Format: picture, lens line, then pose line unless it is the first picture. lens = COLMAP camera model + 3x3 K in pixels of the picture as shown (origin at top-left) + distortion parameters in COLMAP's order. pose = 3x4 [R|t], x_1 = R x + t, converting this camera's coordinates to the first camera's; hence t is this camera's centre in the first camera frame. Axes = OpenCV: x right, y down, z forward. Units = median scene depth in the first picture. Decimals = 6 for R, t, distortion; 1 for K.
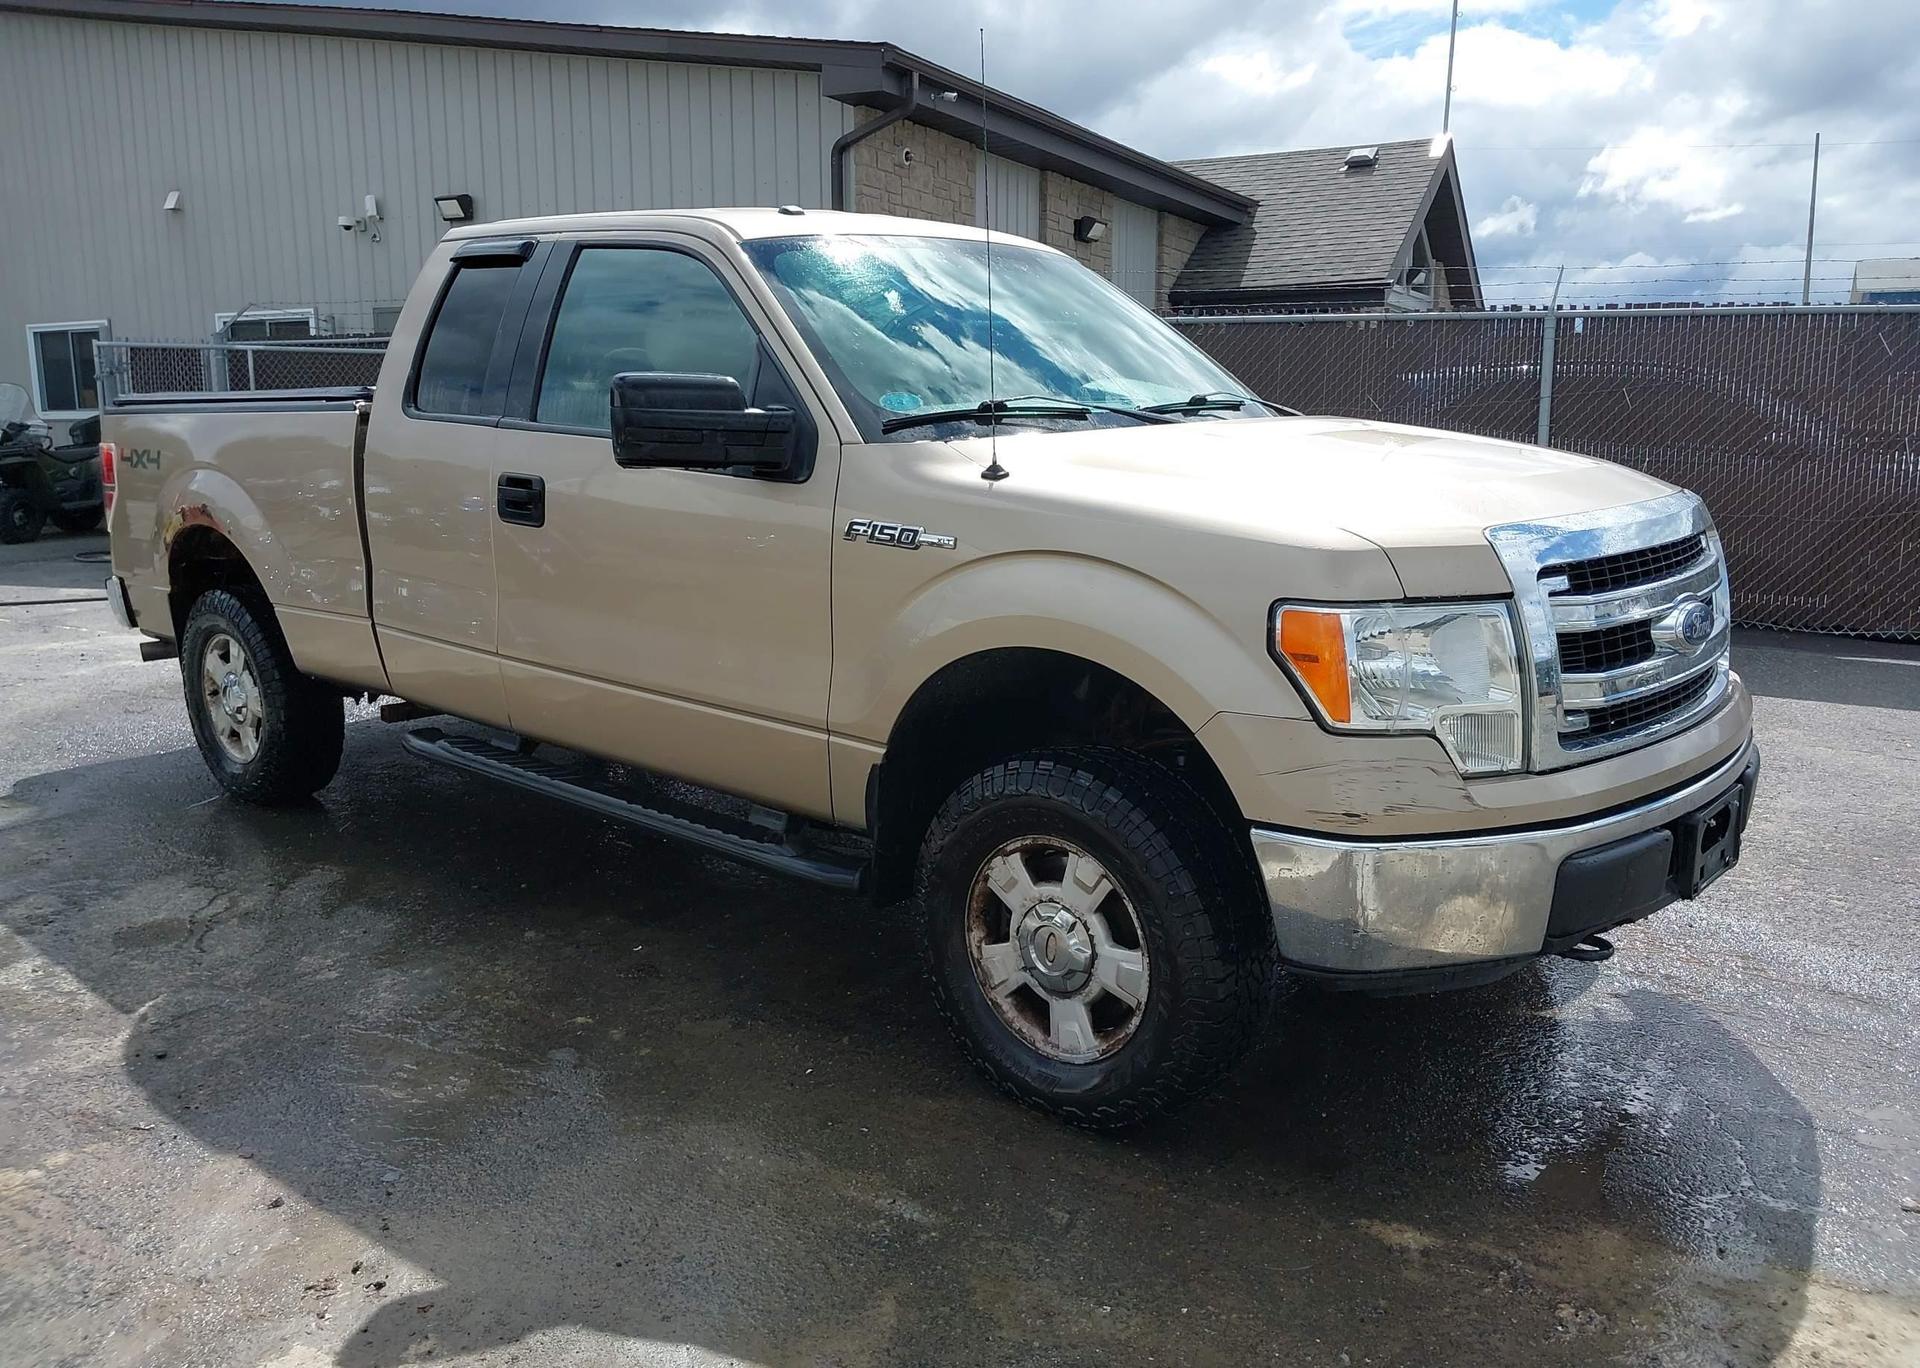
lens RADIAL K [[1512.1, 0, 958.5], [0, 1512.1, 697.4], [0, 0, 1]] dist [0.017410, -0.004192]
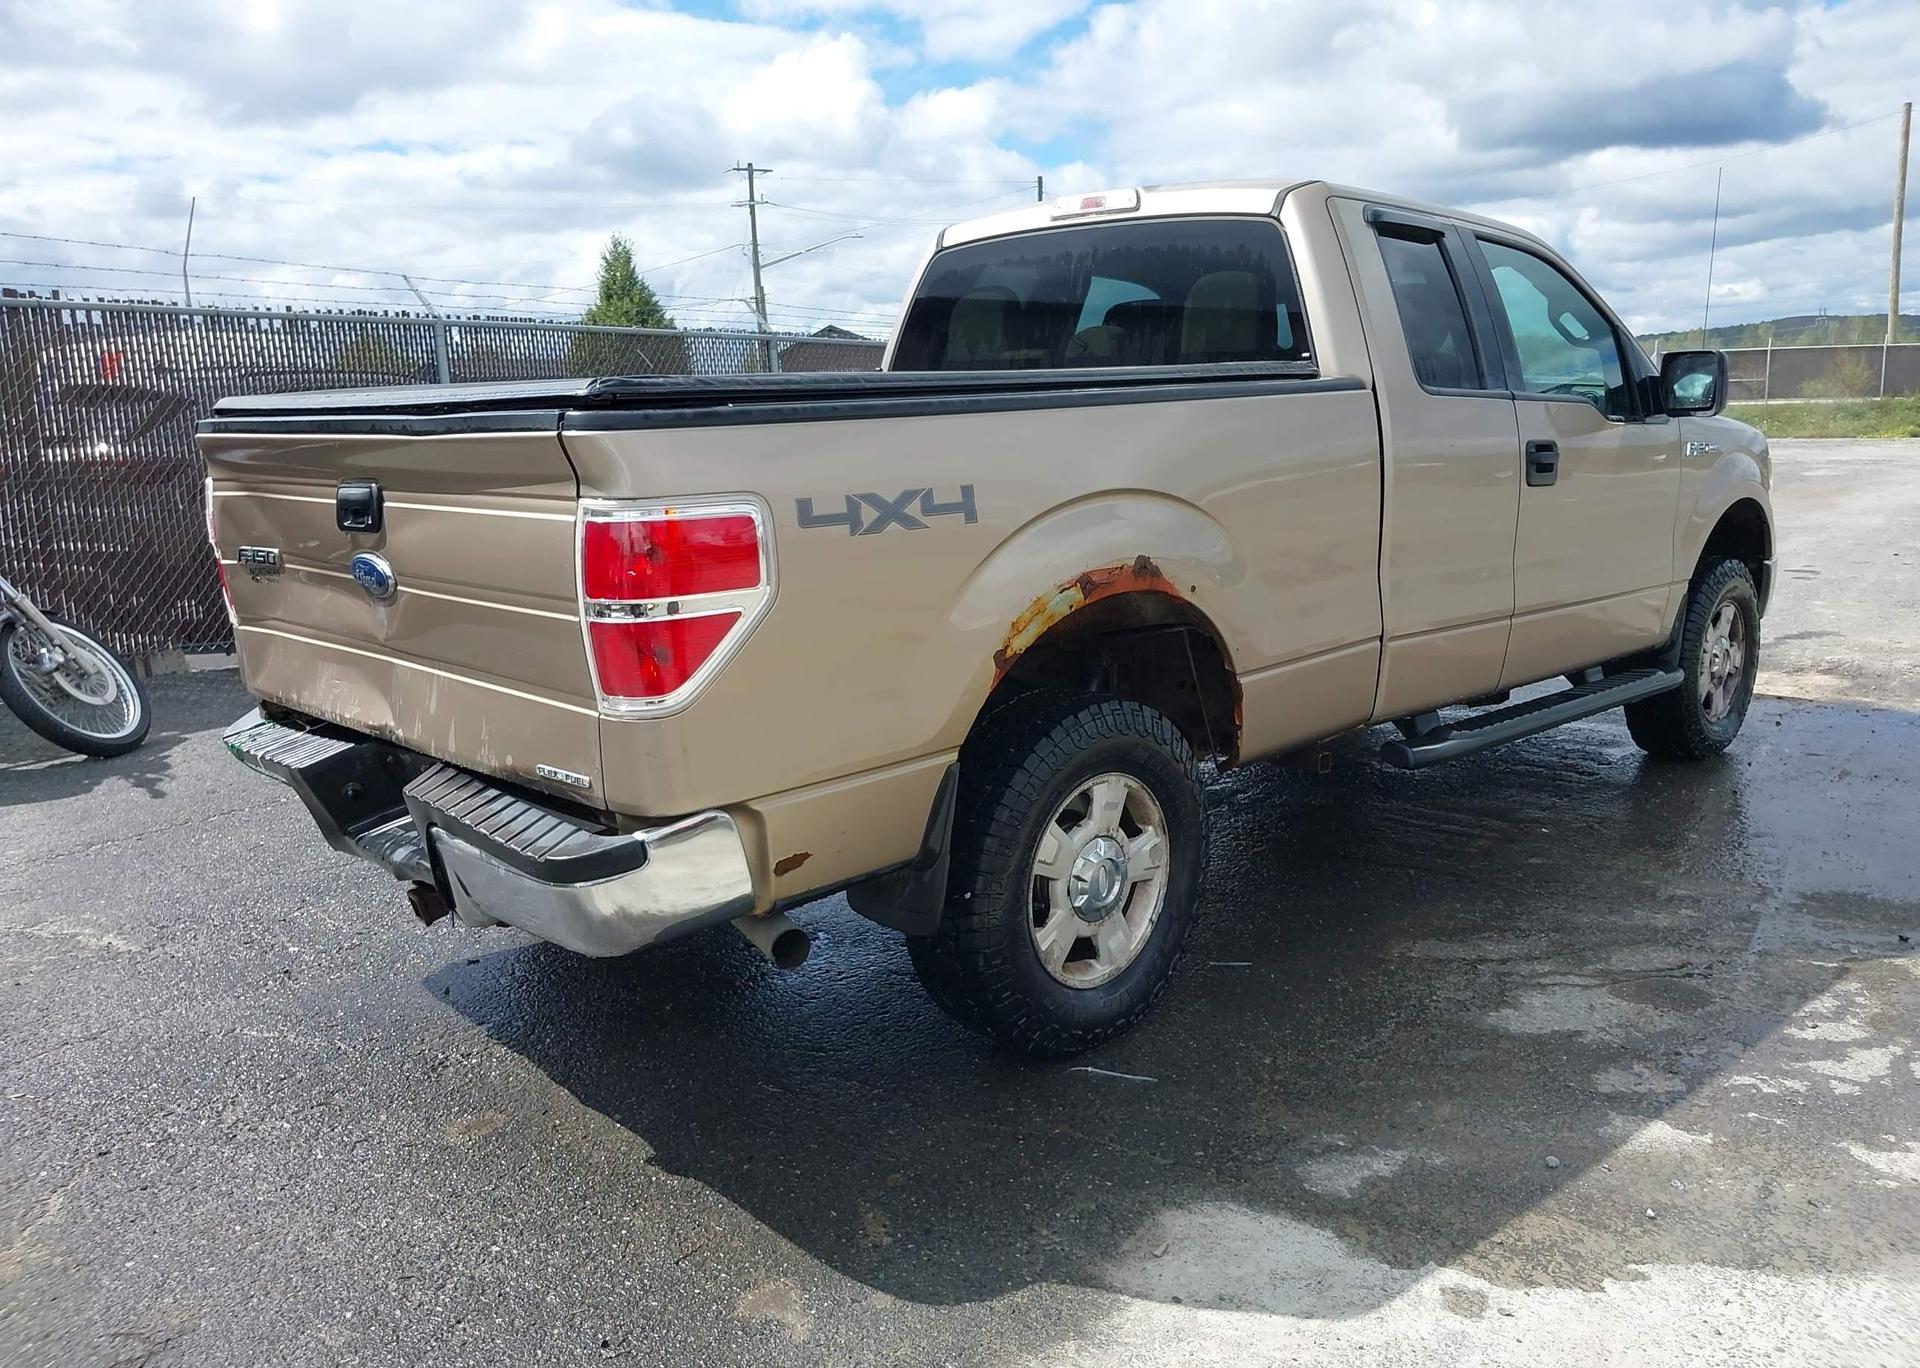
lens RADIAL K [[1517.0, 0, 960.0], [0, 1517.0, 684.0], [0, 0, 1]] dist [0.054284, -0.080156]
pose [[0.069151, -0.186554, 0.980008, -1.257455], [0.215973, 0.961862, 0.167860, -0.222402], [-0.973947, 0.200048, 0.106805, 1.160077]]
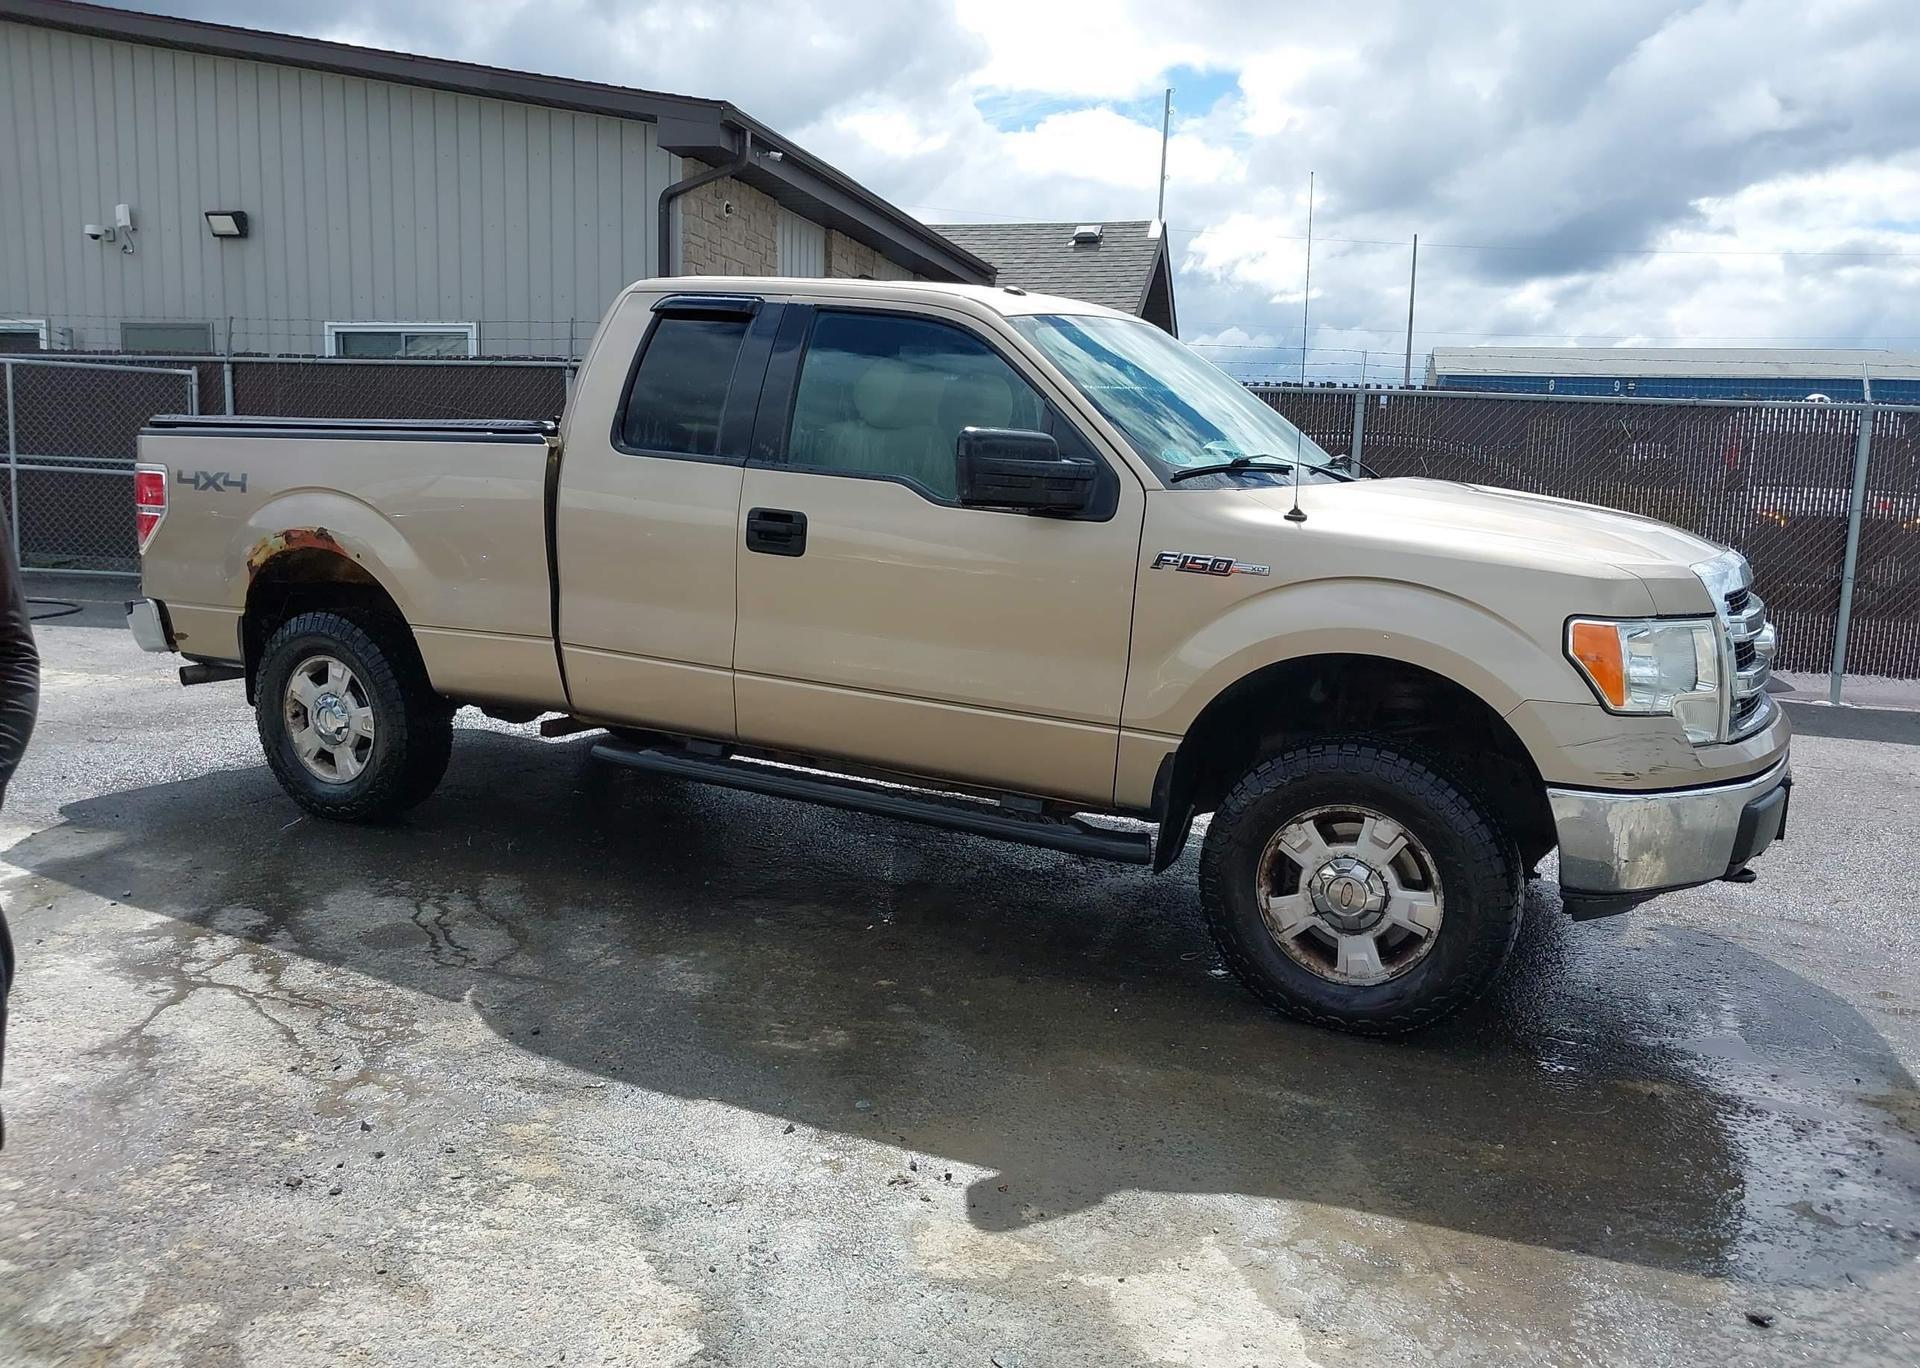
lens RADIAL K [[1517.0, 0, 960.0], [0, 1517.0, 684.0], [0, 0, 1]] dist [0.054284, -0.080156]
pose [[0.971157, -0.001906, 0.238434, -0.371634], [0.011136, 0.999239, -0.037371, 0.023694], [-0.238181, 0.038949, 0.970439, -0.105650]]
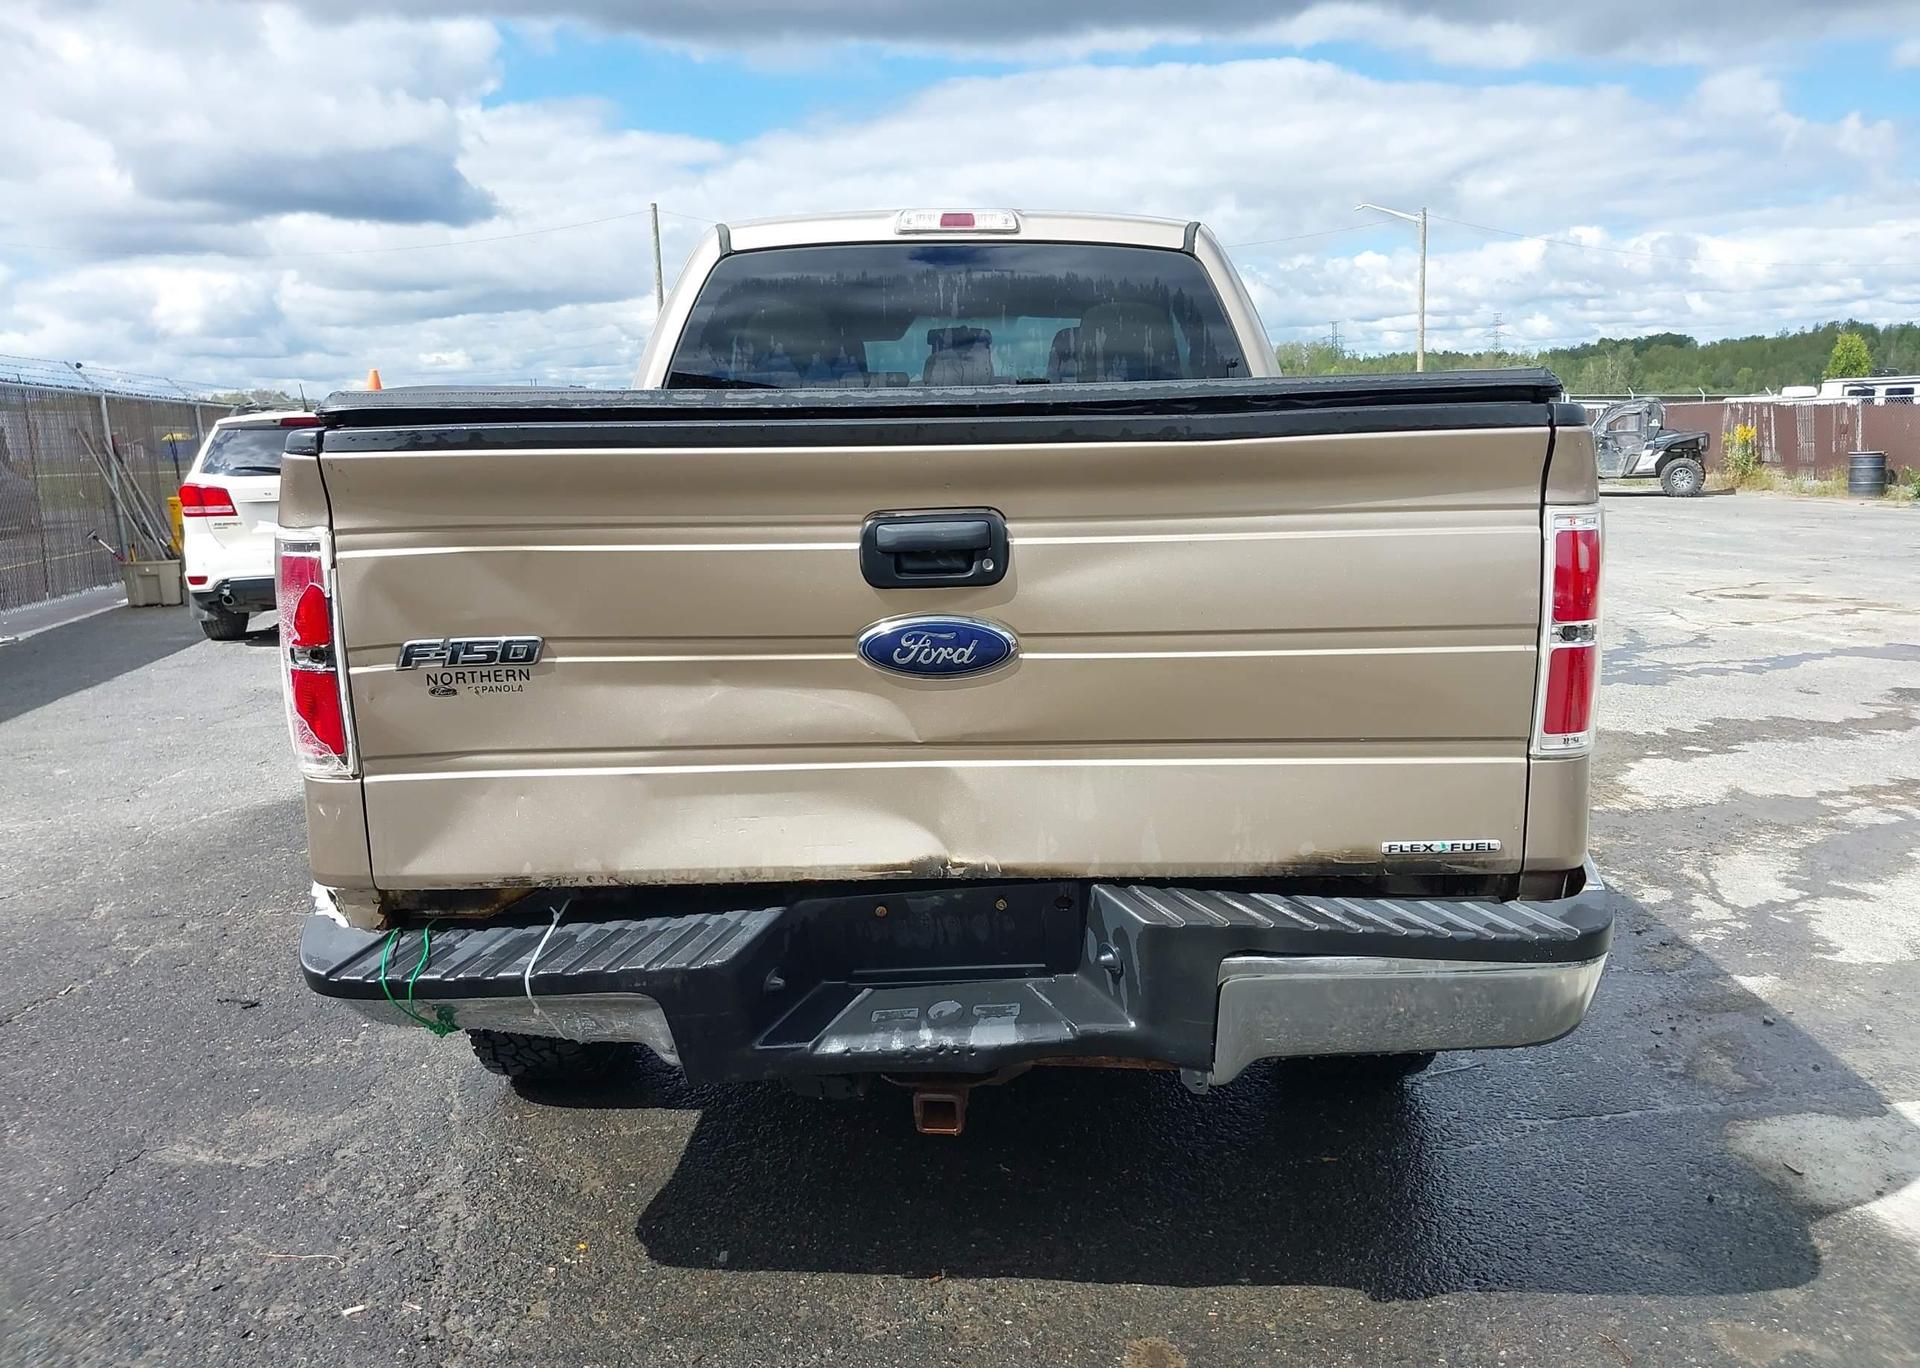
lens RADIAL K [[1517.0, 0, 960.0], [0, 1517.0, 684.0], [0, 0, 1]] dist [0.054284, -0.080156]
pose [[-0.656588, -0.111892, 0.745903, -0.962776], [0.163468, 0.944319, 0.285551, -0.332551], [-0.736322, 0.309420, -0.601738, 1.751839]]
